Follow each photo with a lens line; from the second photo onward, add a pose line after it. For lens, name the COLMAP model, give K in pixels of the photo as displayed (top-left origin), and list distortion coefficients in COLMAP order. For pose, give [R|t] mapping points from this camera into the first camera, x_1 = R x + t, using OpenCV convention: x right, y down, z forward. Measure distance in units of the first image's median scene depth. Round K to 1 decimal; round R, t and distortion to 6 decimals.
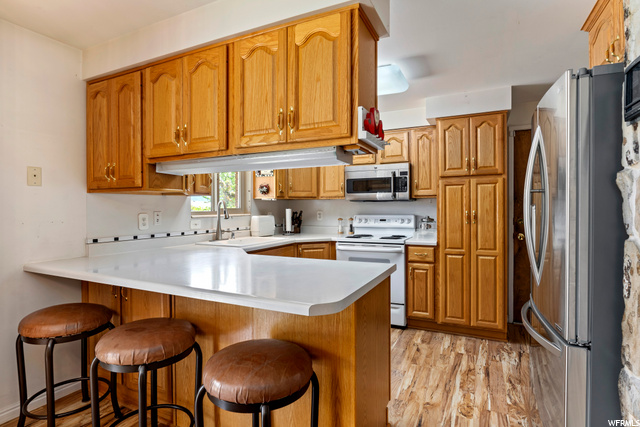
lens RADIAL K [[332.0, 0, 319.1], [0, 332.0, 210.0], [0, 0, 1]] dist [-0.011140, 0.010121]
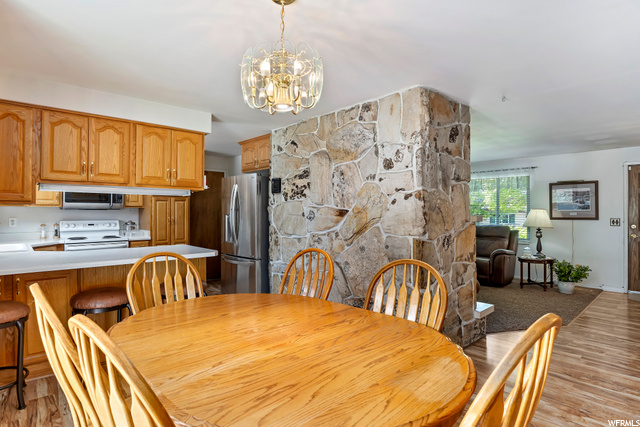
lens RADIAL K [[332.0, 0, 332.5], [0, 332.0, 208.8], [0, 0, 1]] dist [-0.011140, 0.010121]
pose [[0.333104, 0.016163, 0.942751, -0.861778], [-0.002621, 0.999865, -0.016216, -0.013643], [-0.942886, 0.002931, 0.333102, -0.321817]]
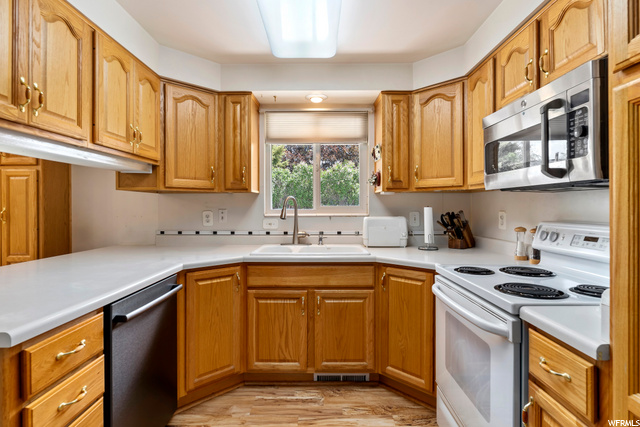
lens RADIAL K [[332.0, 0, 319.6], [0, 332.0, 208.1], [0, 0, 1]] dist [-0.011140, 0.010121]
pose [[0.433196, 0.006646, -0.901275, 0.503841], [-0.006907, 0.999968, 0.004054, -0.004520], [0.901273, 0.004469, 0.433228, 0.739691]]
